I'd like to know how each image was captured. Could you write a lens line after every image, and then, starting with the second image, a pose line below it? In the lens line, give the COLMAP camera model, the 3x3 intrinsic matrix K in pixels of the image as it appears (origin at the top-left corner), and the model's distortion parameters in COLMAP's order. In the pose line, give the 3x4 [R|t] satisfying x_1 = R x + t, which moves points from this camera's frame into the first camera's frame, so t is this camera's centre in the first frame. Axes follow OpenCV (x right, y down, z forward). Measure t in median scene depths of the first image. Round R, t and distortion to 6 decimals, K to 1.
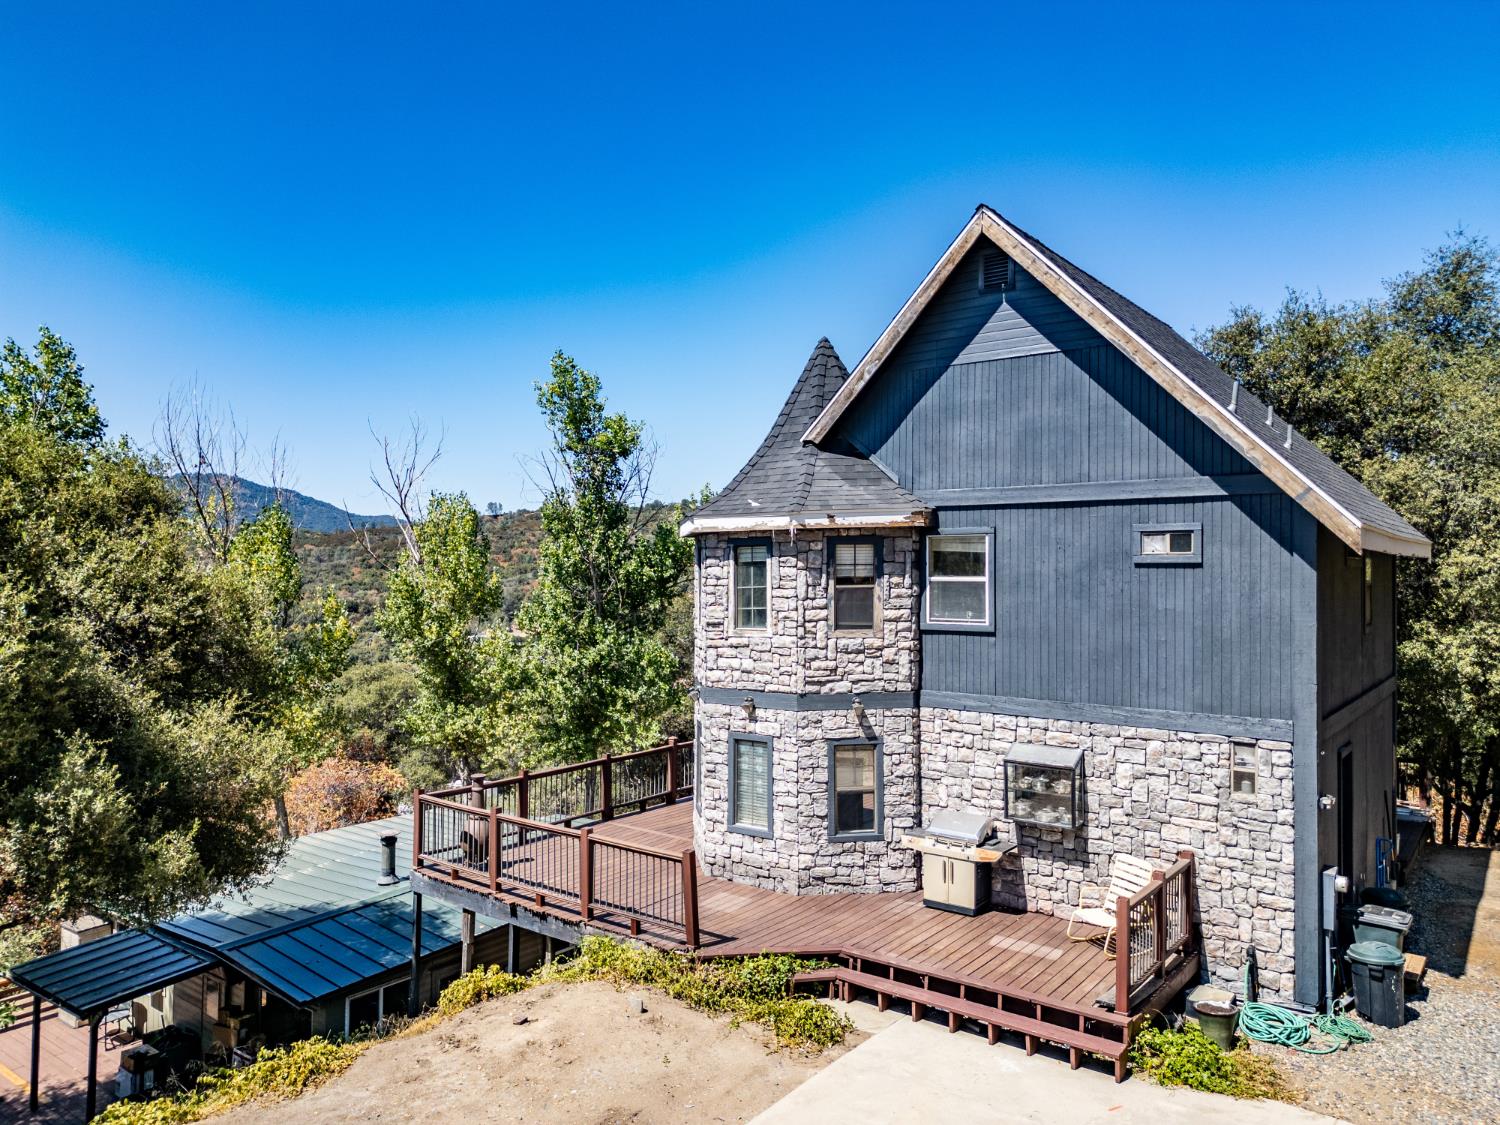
lens RADIAL K [[1048.8, 0, 772.4], [0, 1048.8, 556.7], [0, 0, 1]] dist [0.084162, -0.102578]
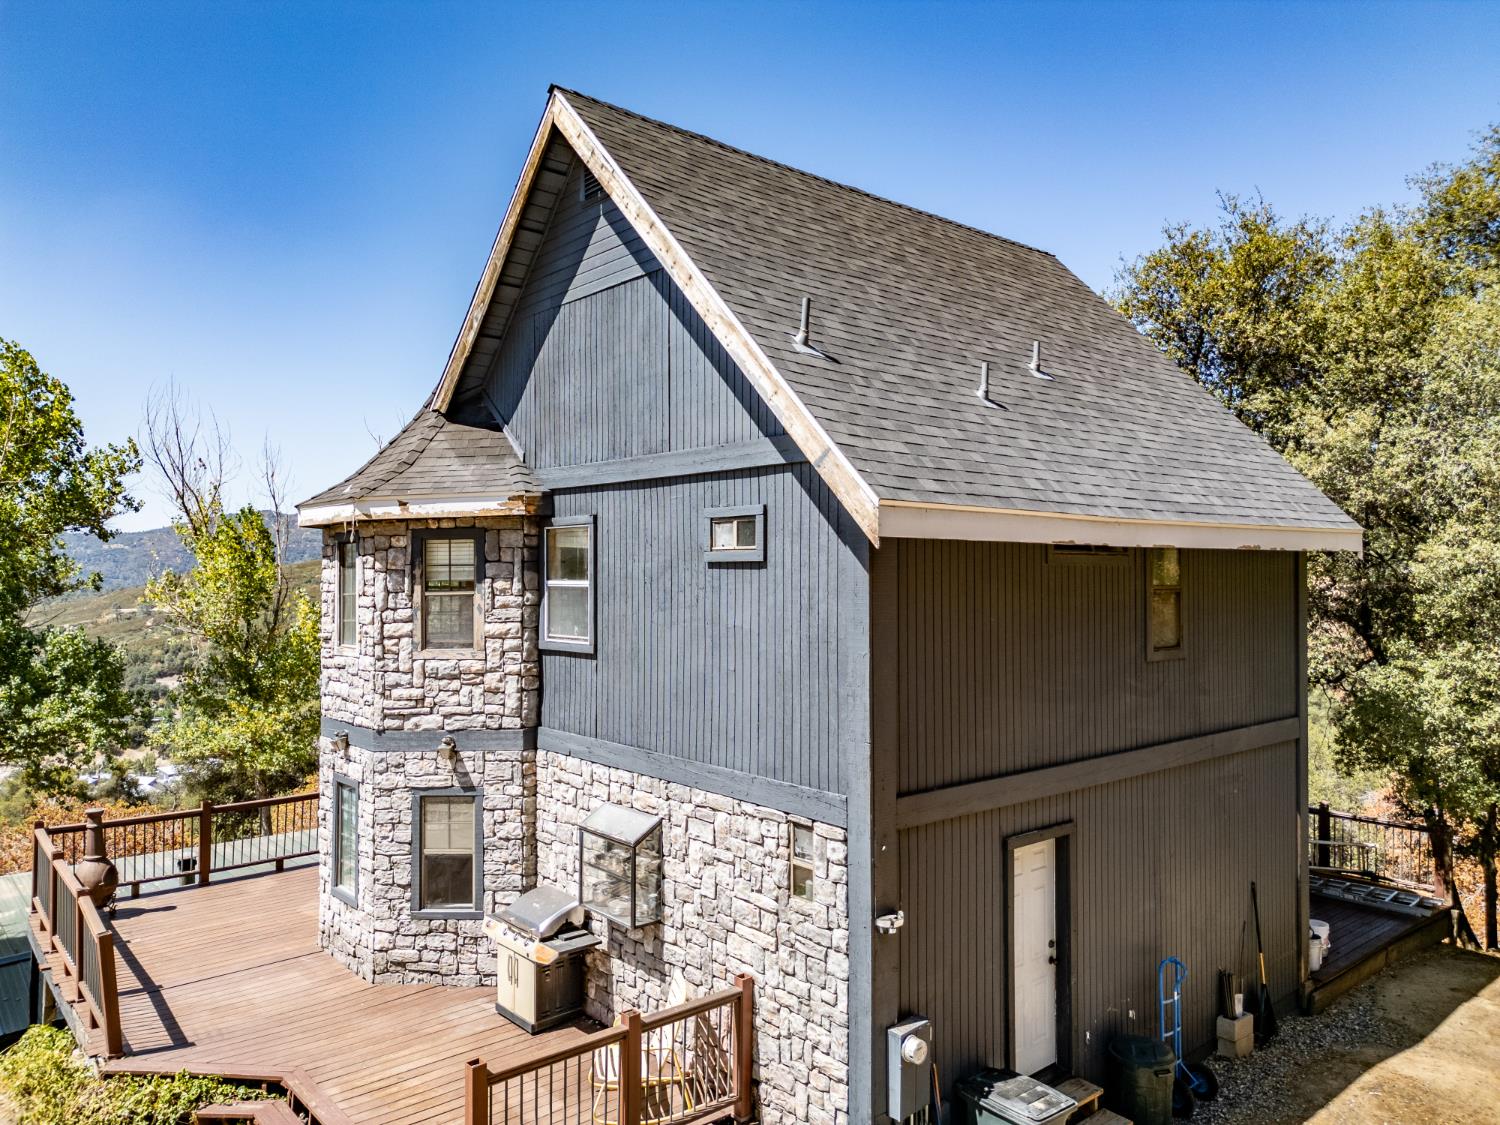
lens RADIAL K [[1054.4, 0, 757.2], [0, 1054.4, 562.0], [0, 0, 1]] dist [0.069675, -0.083163]
pose [[0.976362, -0.005433, -0.216073, 0.477124], [0.006691, 0.999965, 0.005092, 0.002409], [0.216038, -0.006417, 0.976364, 0.280582]]
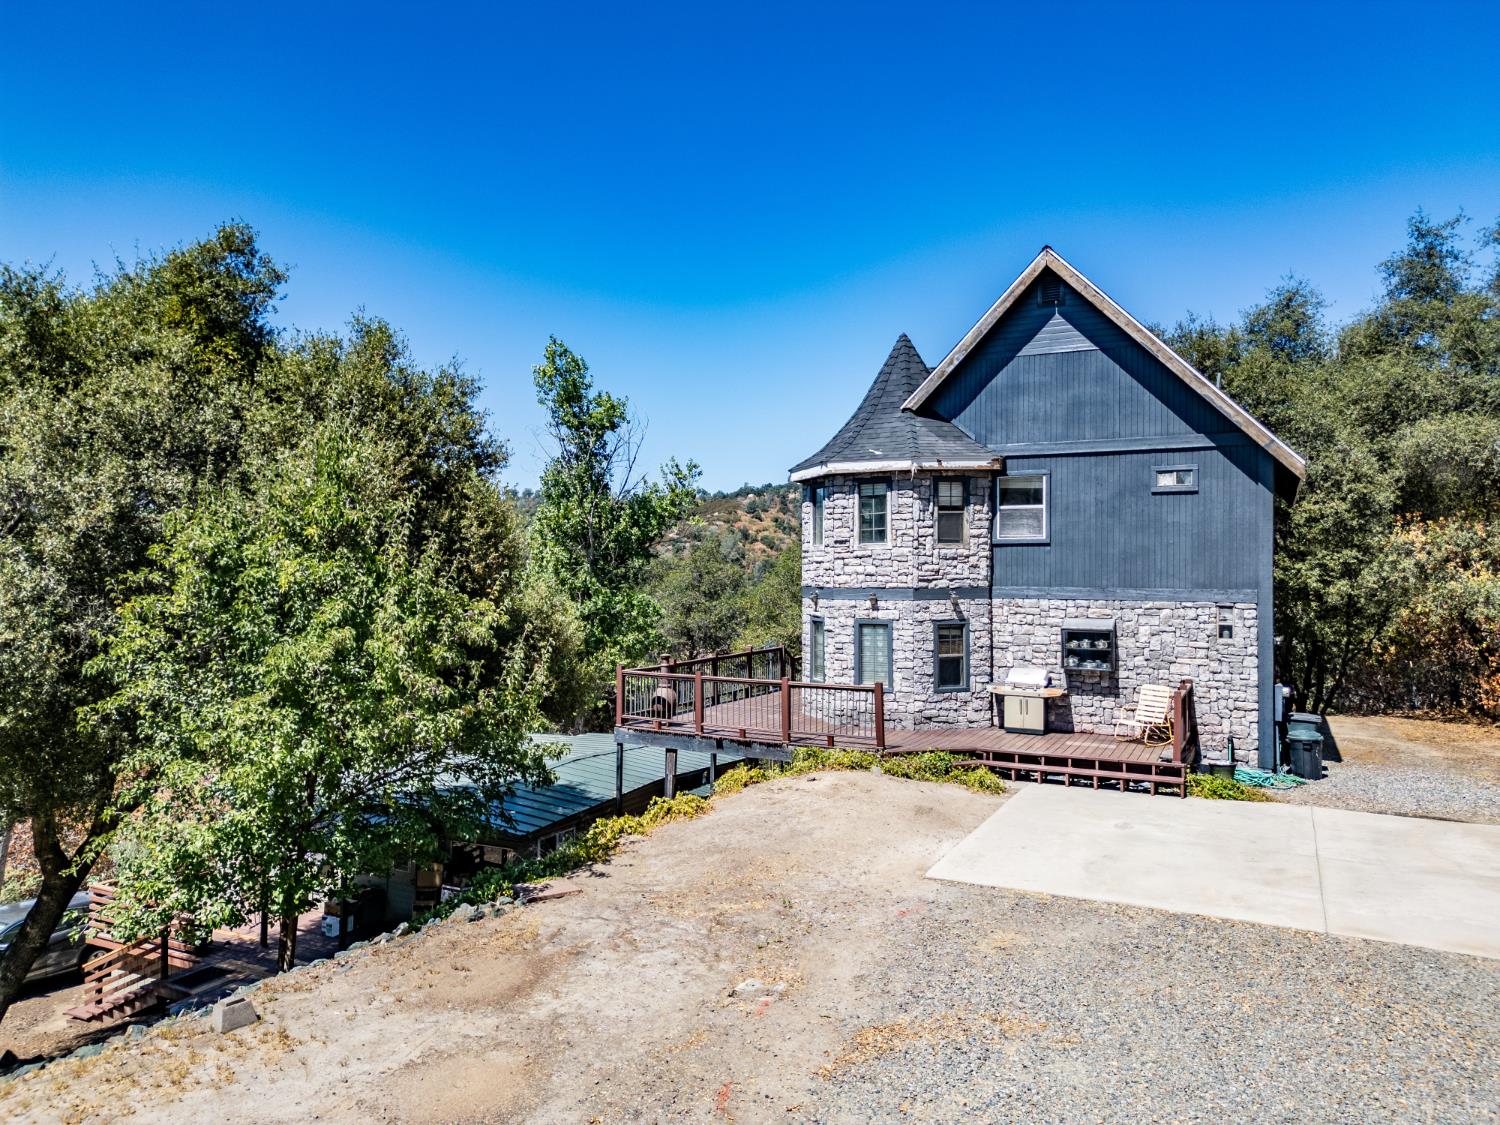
lens RADIAL K [[1026.6, 0, 770.1], [0, 1026.6, 555.9], [0, 0, 1]] dist [0.062512, -0.098440]
pose [[0.984844, 0.001424, 0.173435, -0.400102], [-0.002421, 0.999982, 0.005540, 0.080449], [-0.173424, -0.005876, 0.984830, -0.313581]]
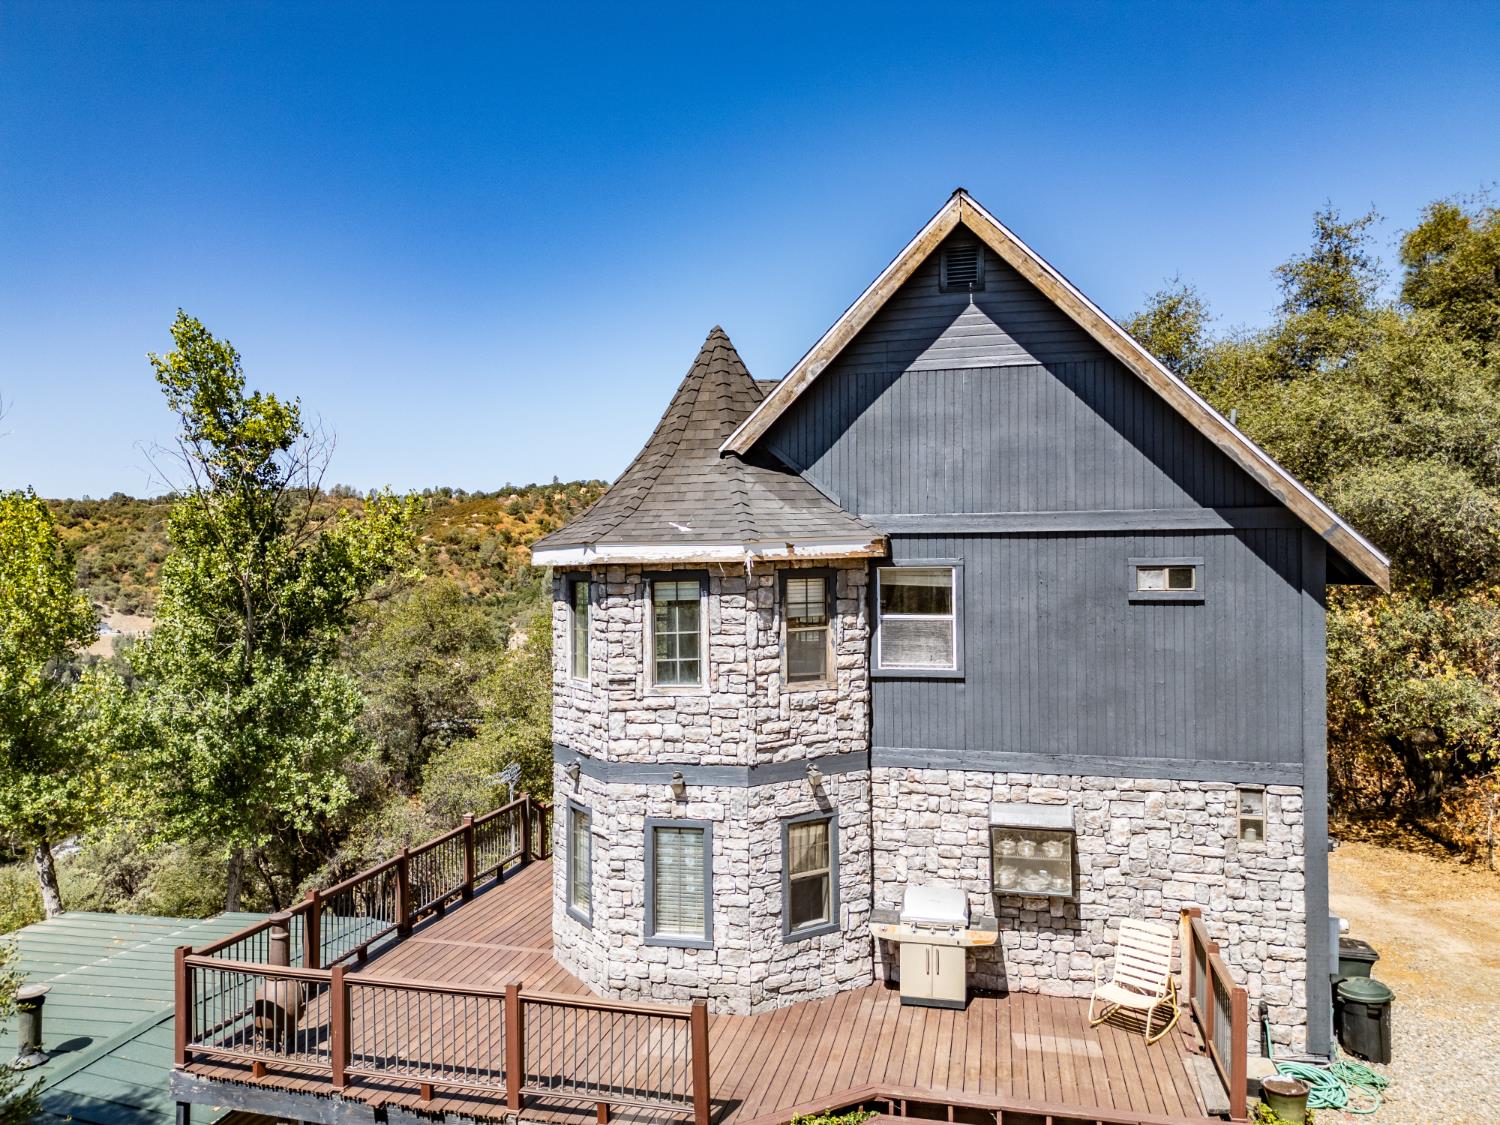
lens RADIAL K [[1043.6, 0, 779.3], [0, 1043.6, 562.3], [0, 0, 1]] dist [0.083472, -0.097428]
pose [[0.918830, -0.005672, 0.394613, -0.269936], [0.003741, 0.999977, 0.005664, -0.029819], [-0.394636, -0.003728, 0.918830, 0.250512]]
